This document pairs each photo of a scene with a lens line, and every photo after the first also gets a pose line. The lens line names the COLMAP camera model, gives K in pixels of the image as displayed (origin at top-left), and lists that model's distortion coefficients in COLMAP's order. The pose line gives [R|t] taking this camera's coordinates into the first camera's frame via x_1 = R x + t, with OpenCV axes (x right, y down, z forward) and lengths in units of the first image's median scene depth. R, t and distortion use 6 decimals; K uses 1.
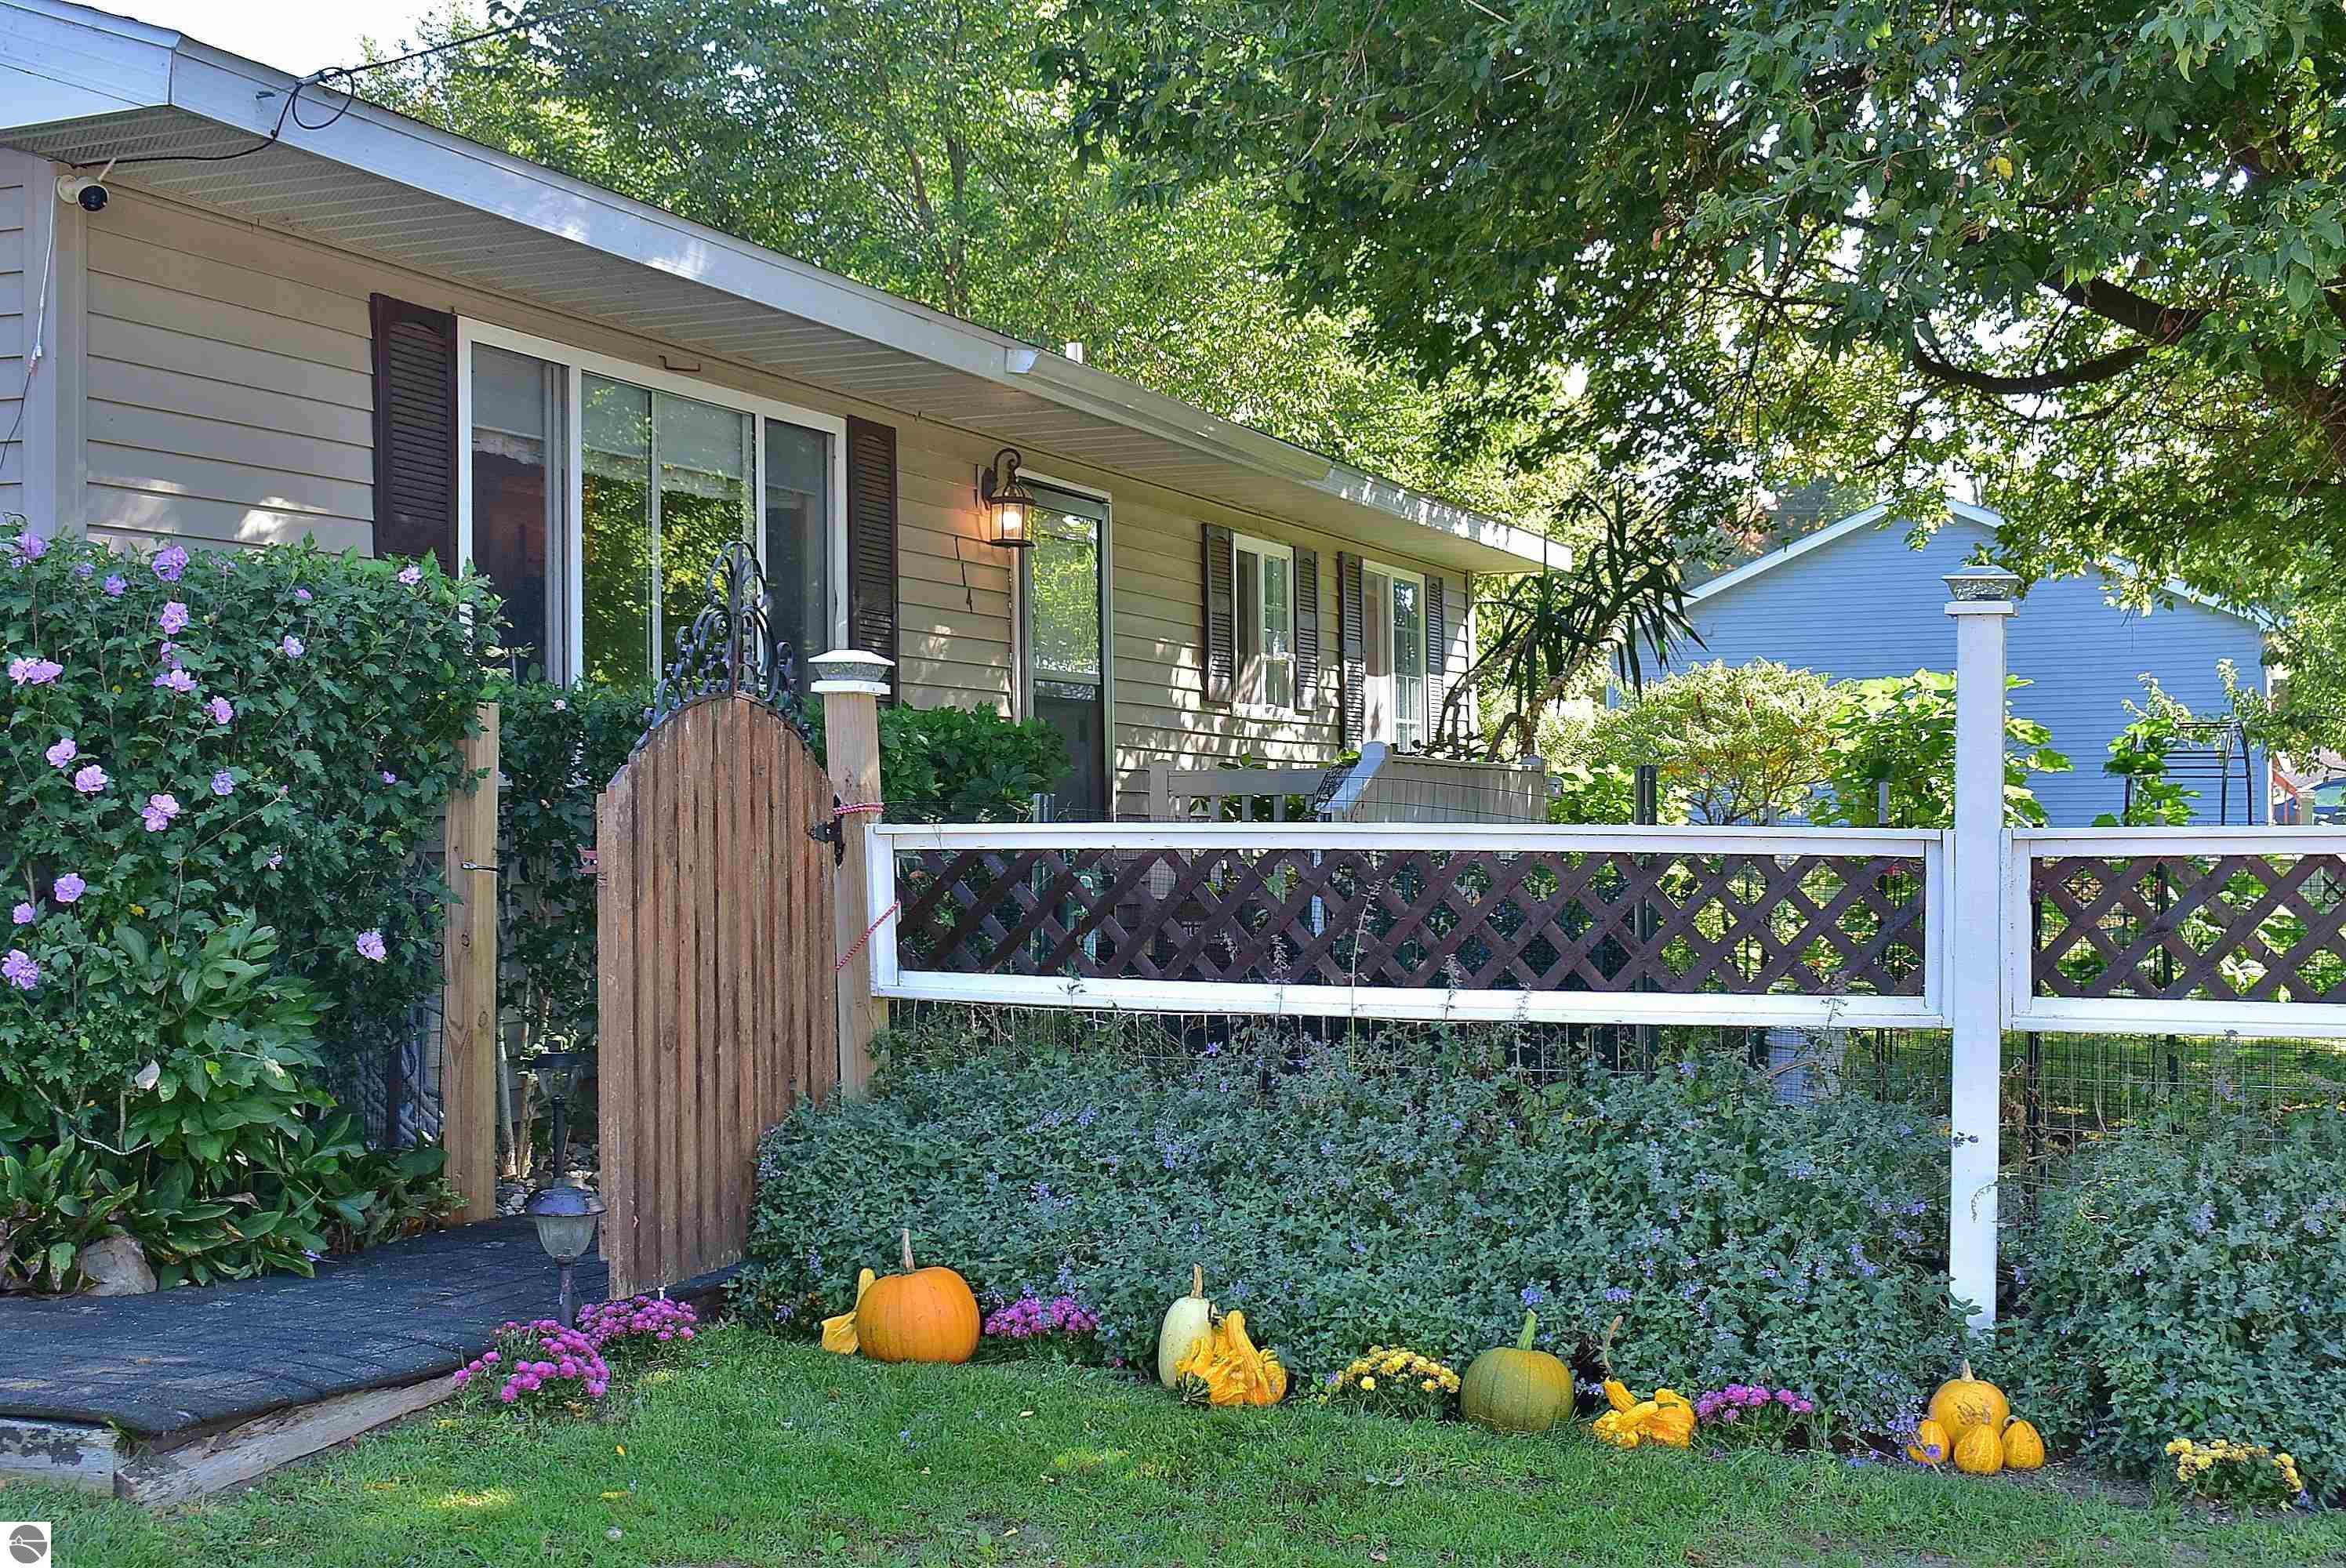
lens RADIAL K [[2801.2, 0, 1173.7], [0, 2801.2, 781.8], [0, 0, 1]] dist [-0.032524, 0.013989]
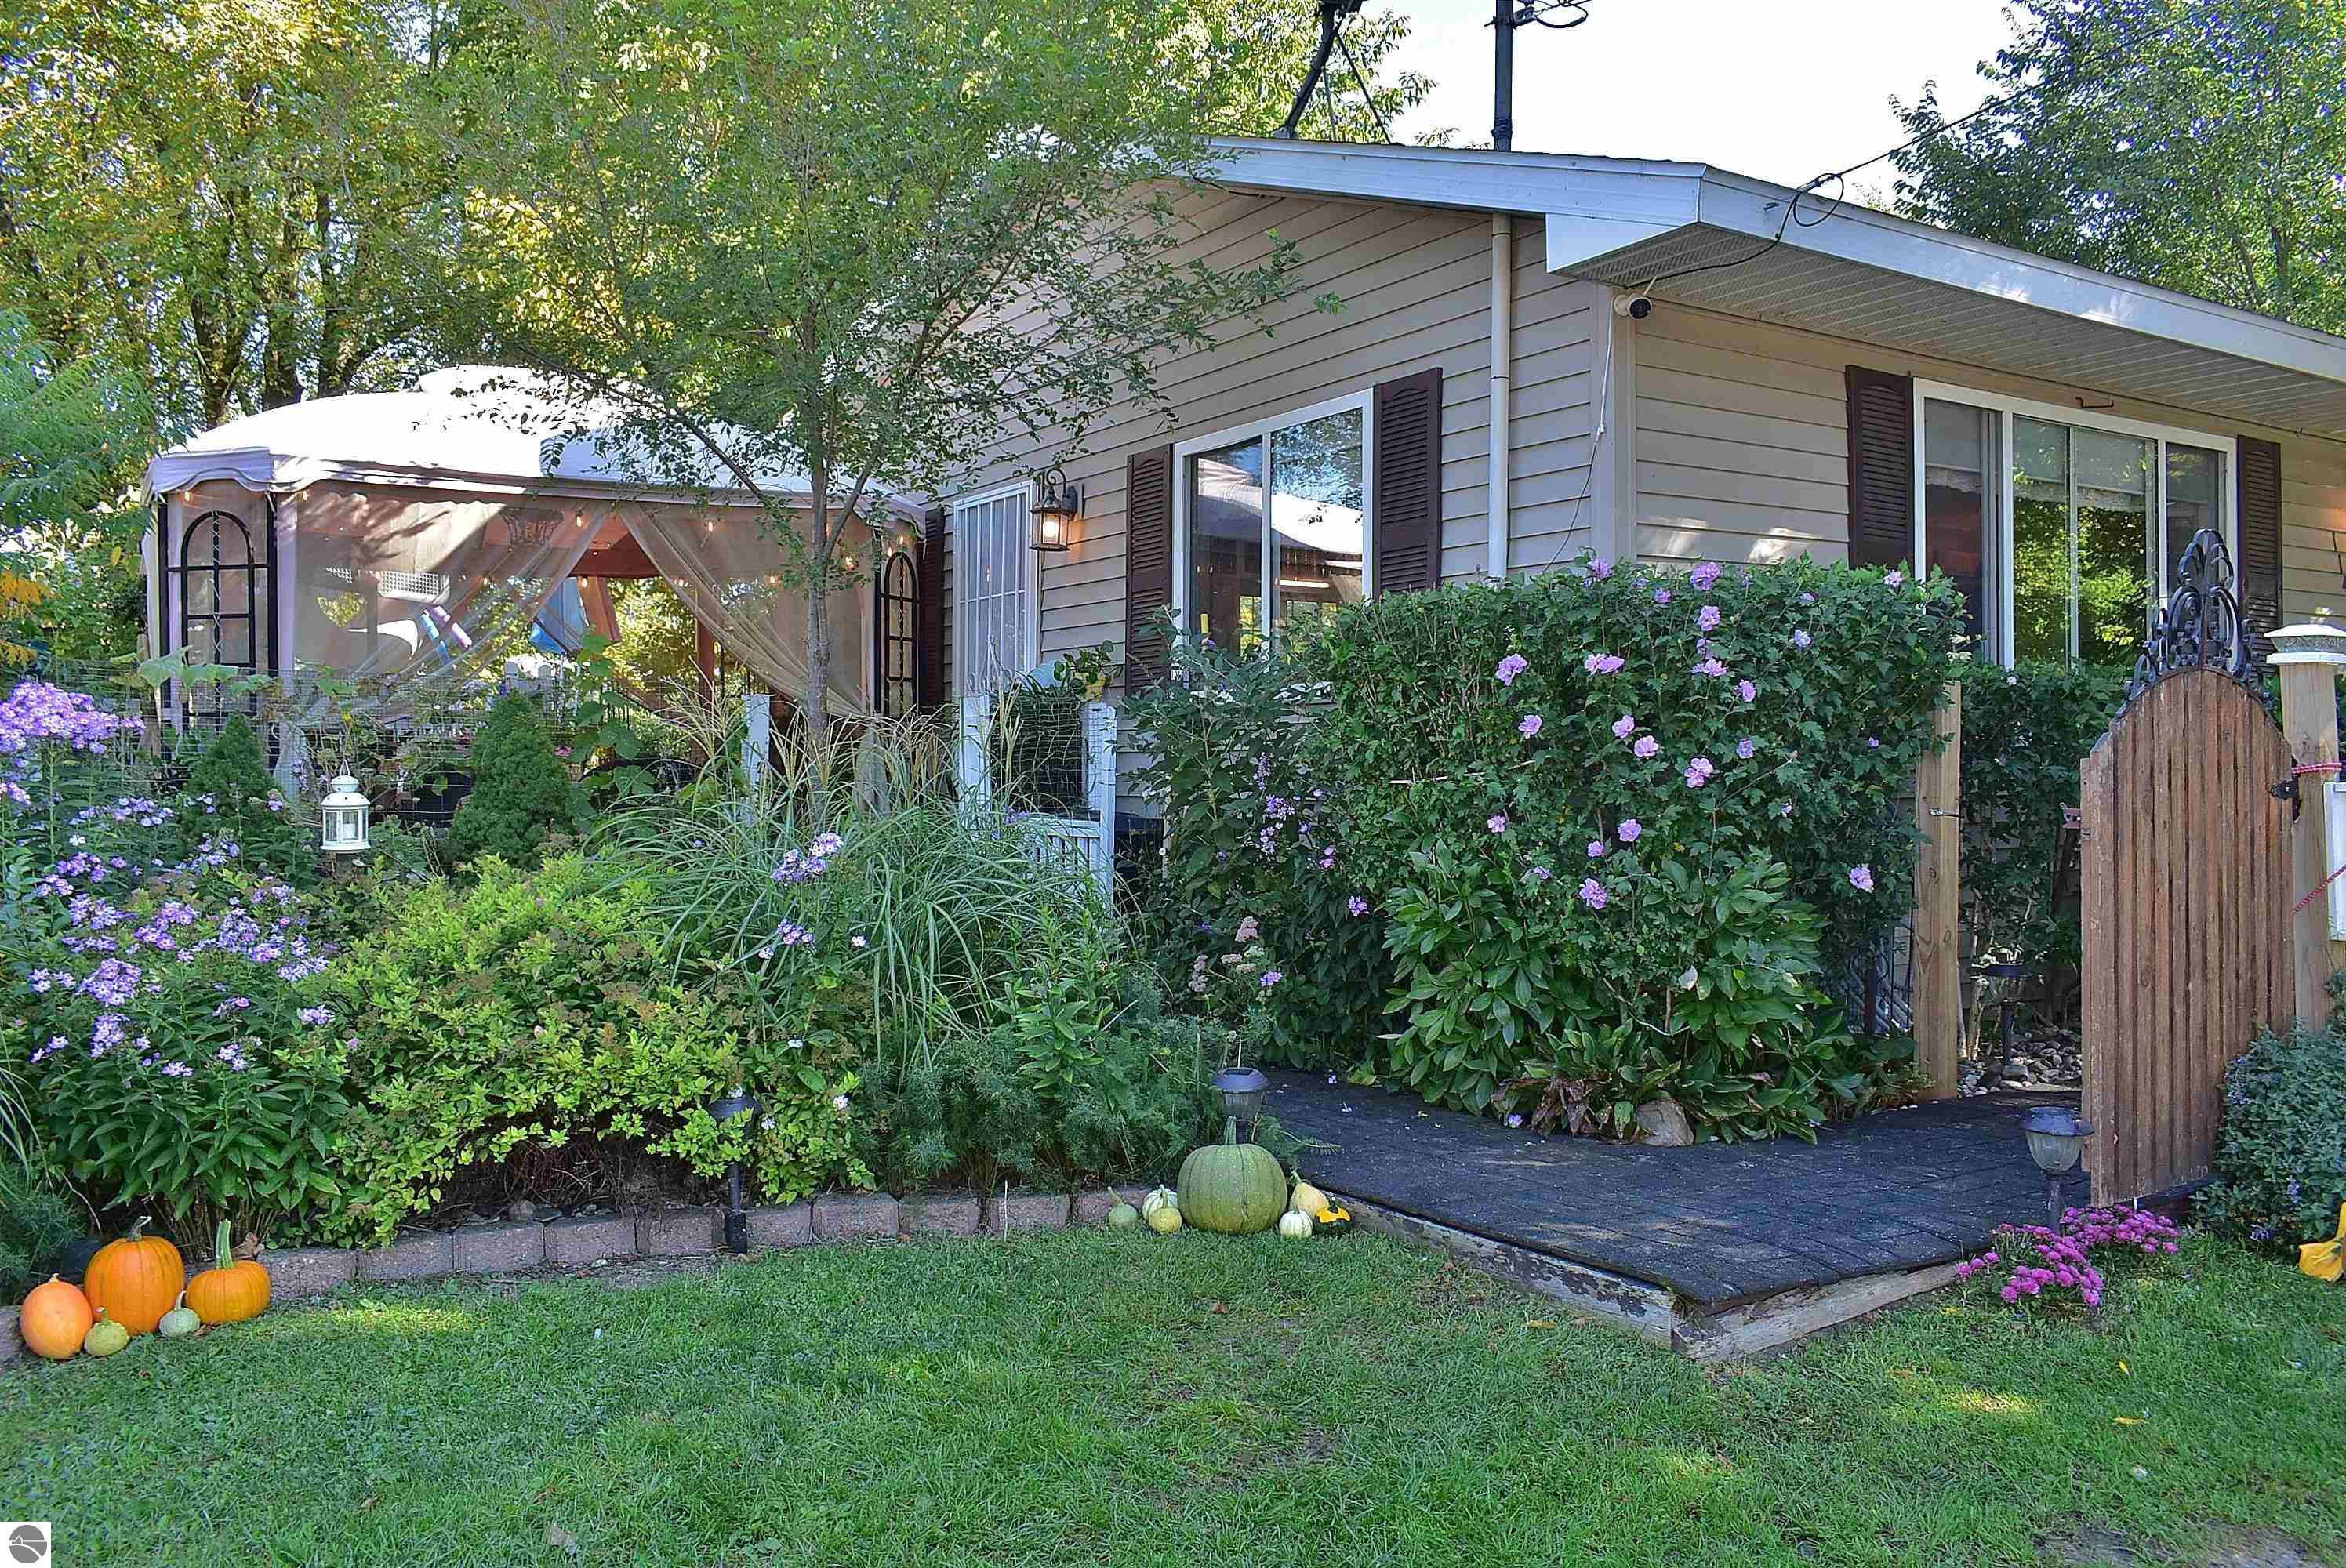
lens RADIAL K [[1838.1, 0, 1175.2], [0, 1838.1, 774.6], [0, 0, 1]] dist [-0.019078, 0.007281]
pose [[0.819233, 0.004453, -0.573444, -0.073597], [0.007273, 0.999809, 0.018154, -0.004679], [0.573415, -0.019043, 0.819044, 0.166436]]
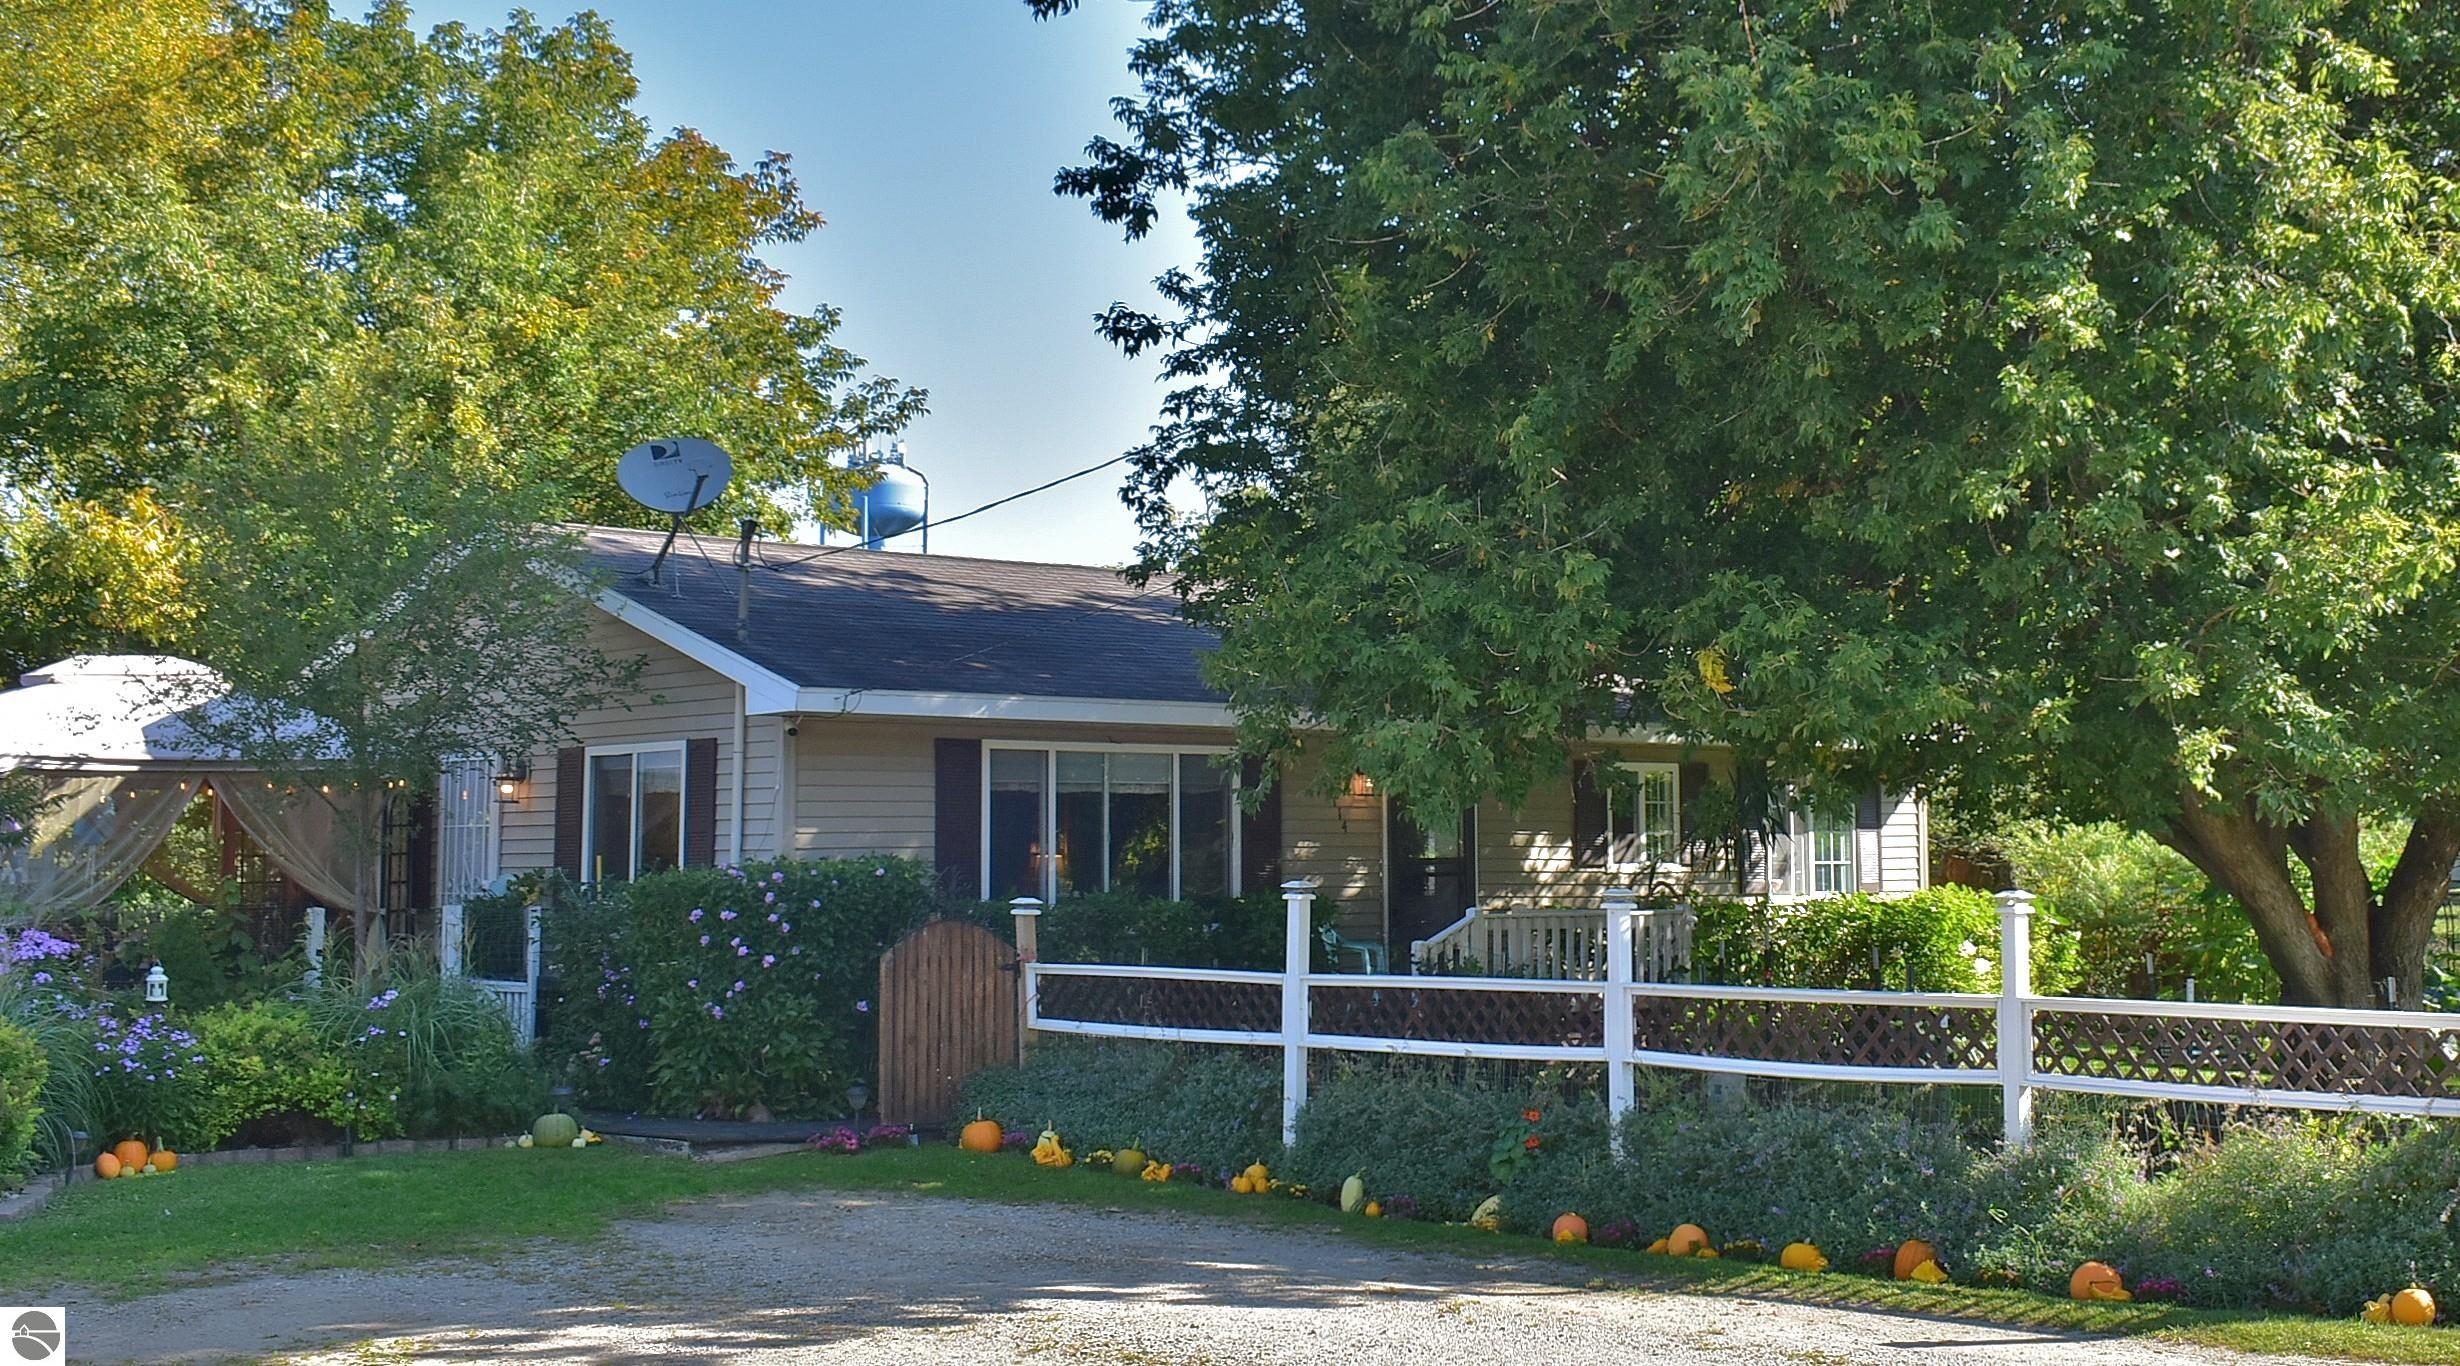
lens RADIAL K [[2528.9, 0, 1231.8], [0, 2528.9, 682.9], [0, 0, 1]] dist [0.009141, 0.005804]
pose [[0.912730, -0.034381, -0.407115, 1.143465], [0.007021, 0.997626, -0.068510, -0.092081], [0.408504, 0.059673, 0.910804, -1.226815]]
